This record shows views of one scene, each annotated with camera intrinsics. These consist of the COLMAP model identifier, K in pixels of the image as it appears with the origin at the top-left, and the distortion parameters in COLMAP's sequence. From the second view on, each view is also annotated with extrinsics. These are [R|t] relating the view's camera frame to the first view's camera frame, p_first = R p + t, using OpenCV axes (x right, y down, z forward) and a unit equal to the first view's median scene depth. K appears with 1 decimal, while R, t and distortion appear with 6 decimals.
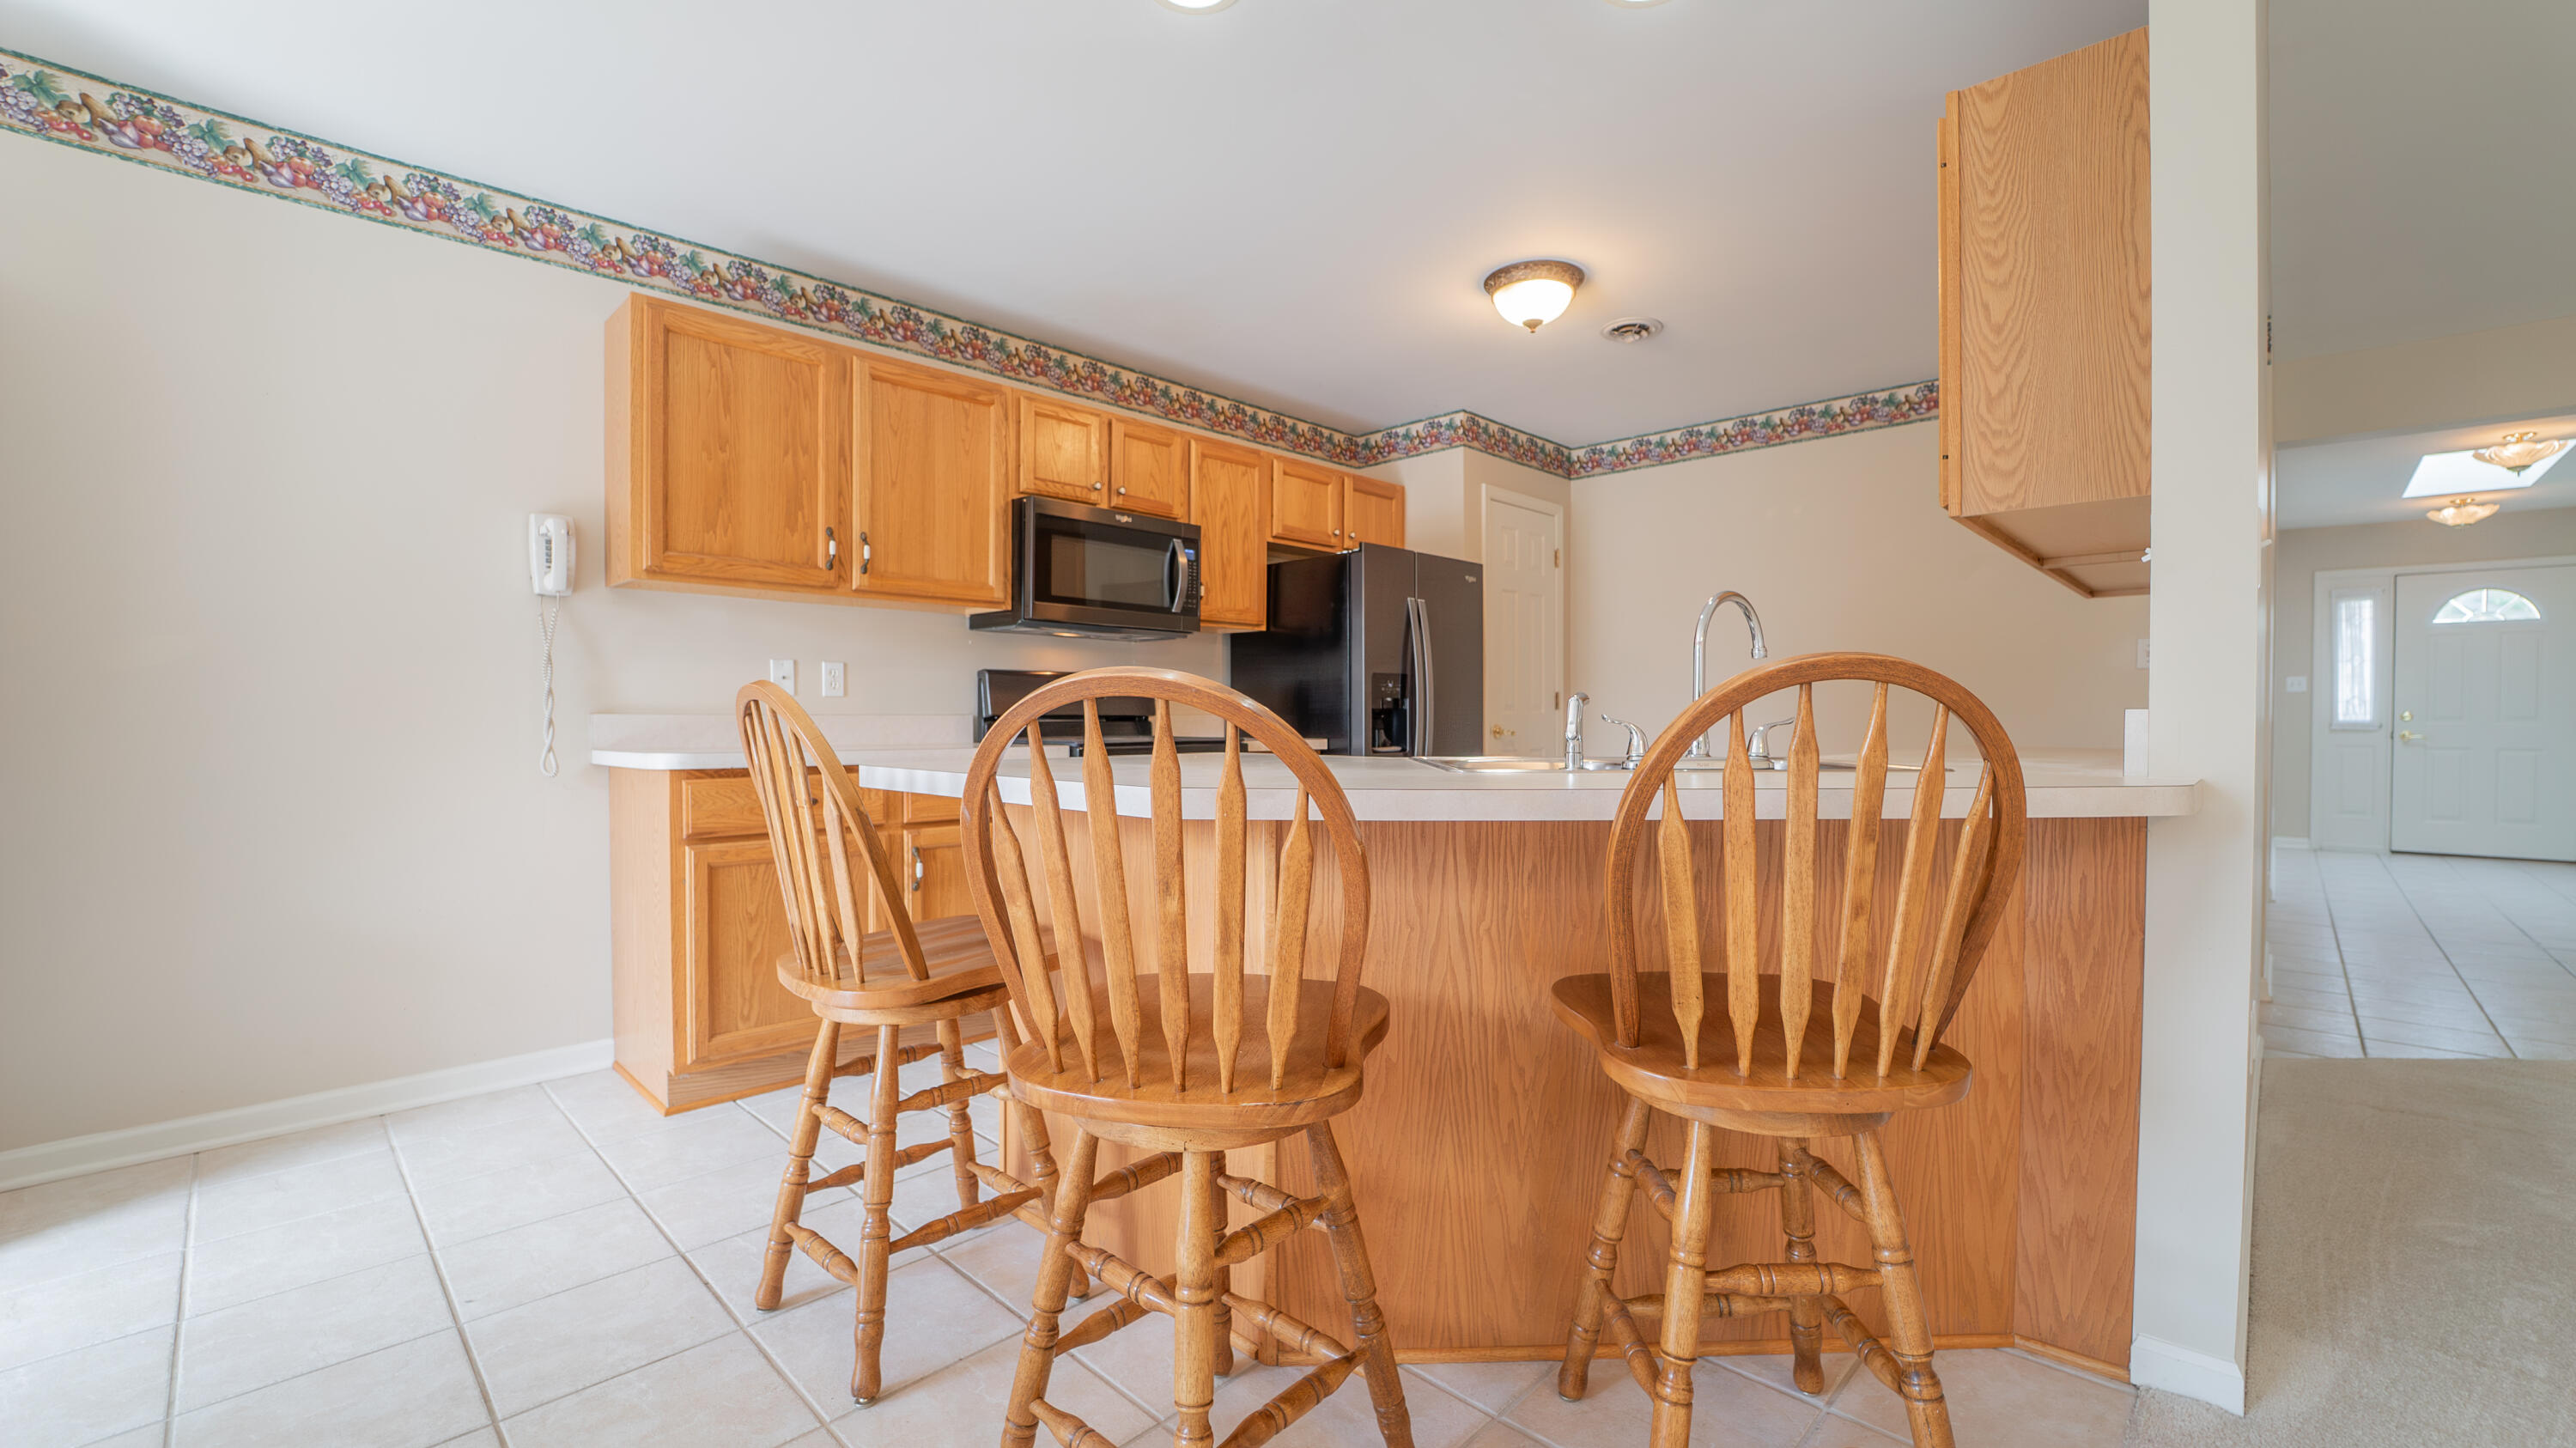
lens RADIAL K [[1047.2, 0, 1282.7], [0, 1047.2, 732.3], [0, 0, 1]] dist [-0.025935, 0.000112]
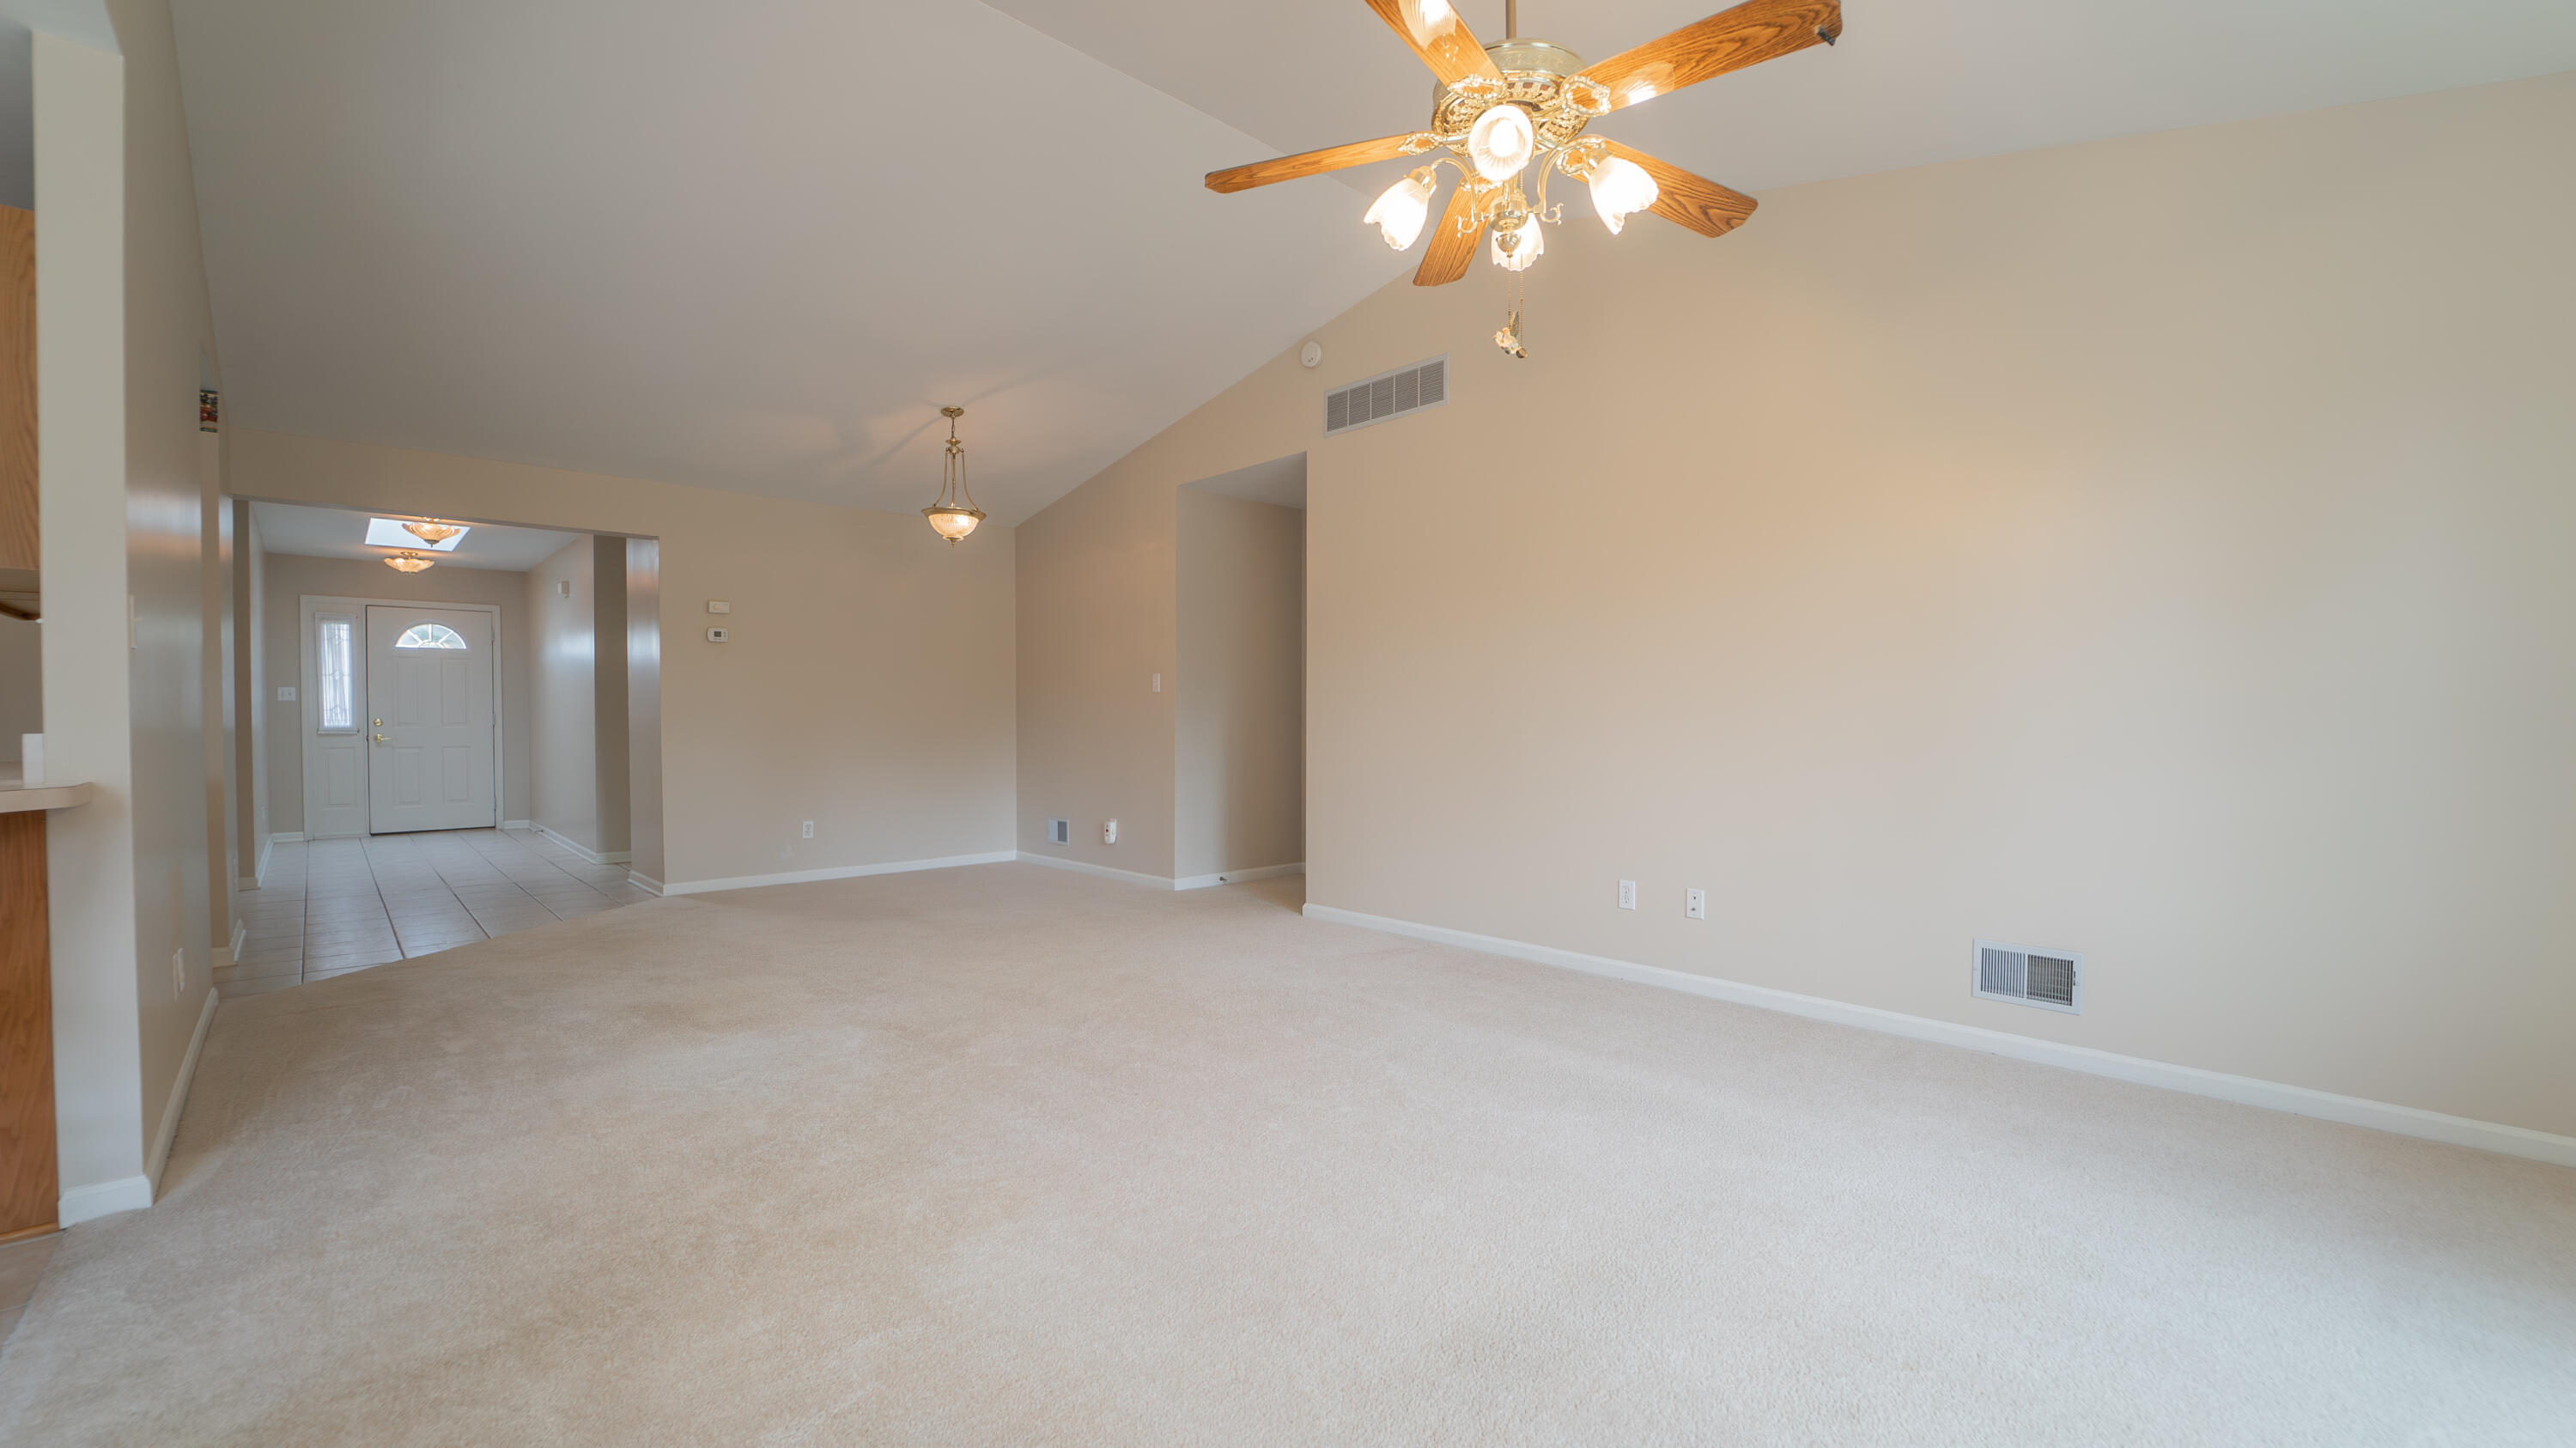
lens RADIAL K [[1109.5, 0, 1283.6], [0, 1109.5, 750.7], [0, 0, 1]] dist [-0.001296, 0.000066]
pose [[0.085985, -0.030092, 0.995842, -0.265053], [0.015236, 0.999467, 0.028886, -0.009375], [-0.996180, 0.012689, 0.086398, -0.422220]]
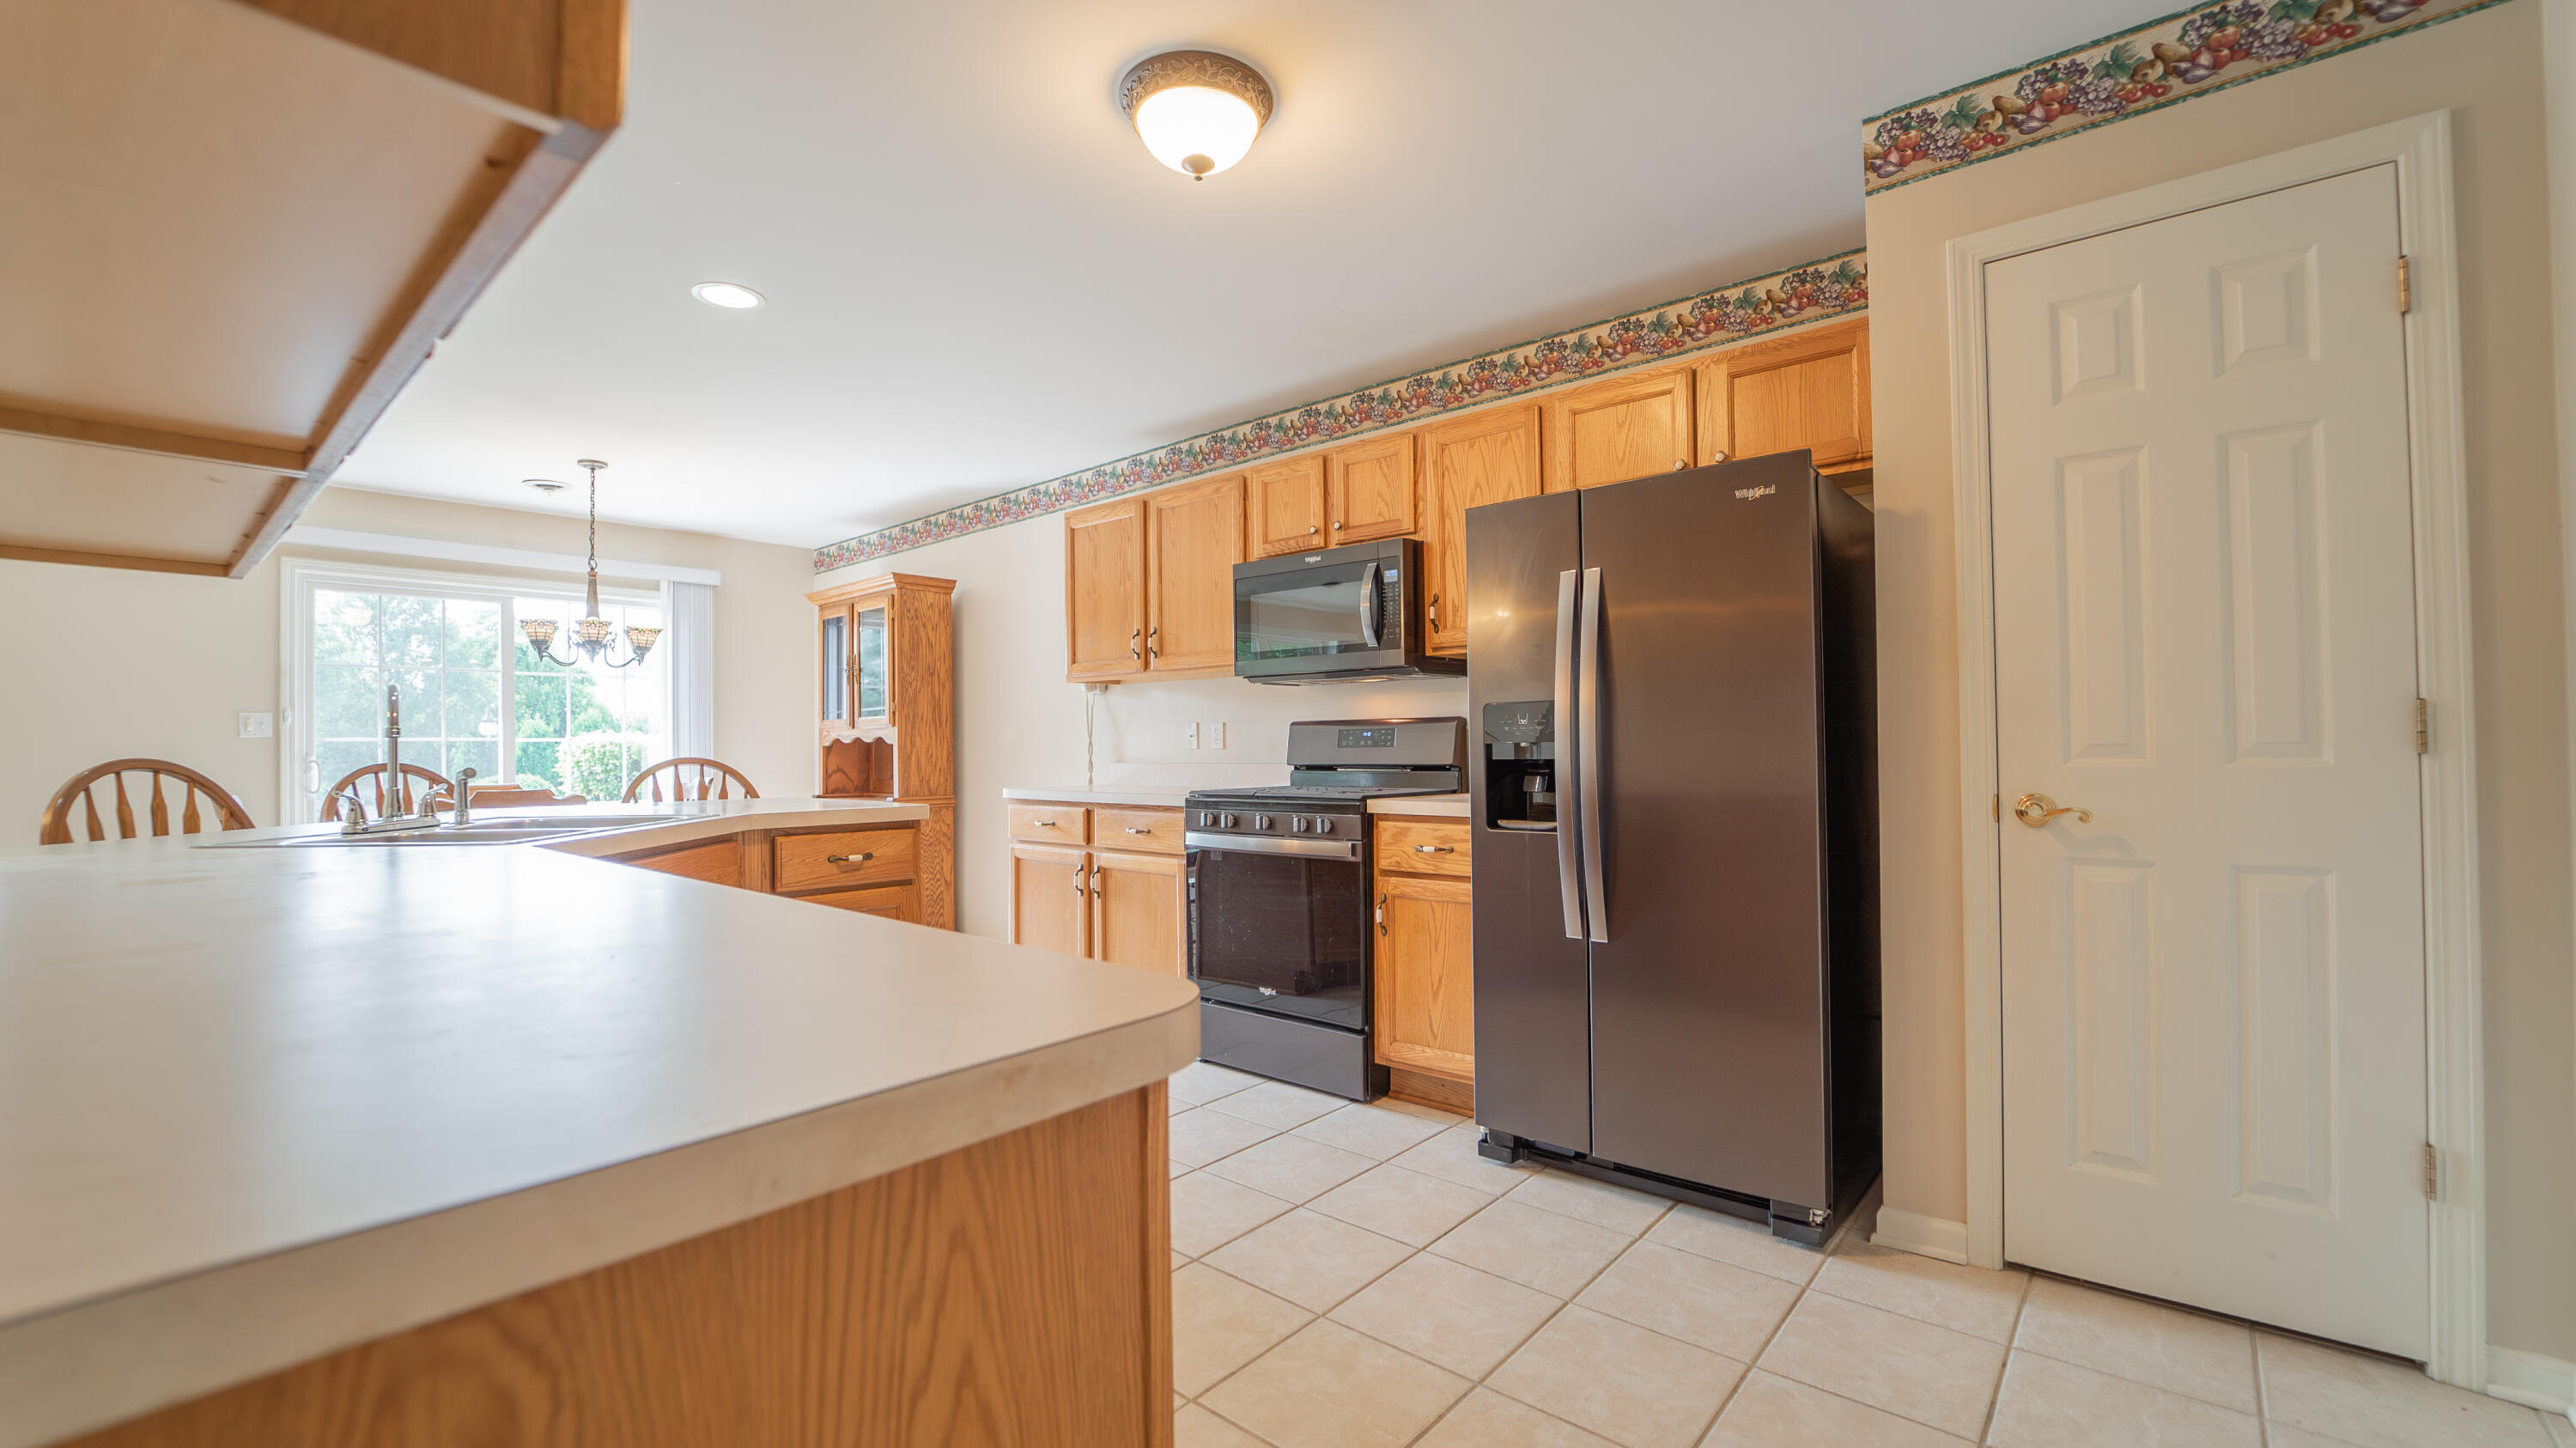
lens RADIAL K [[1069.8, 0, 1283.3], [0, 1069.8, 726.5], [0, 0, 1]] dist [-0.029326, 0.000110]
pose [[0.057048, -0.019017, -0.998190, 0.928144], [-0.000571, 0.999818, -0.019080, -0.033754], [0.998371, 0.001658, 0.057027, 1.022503]]
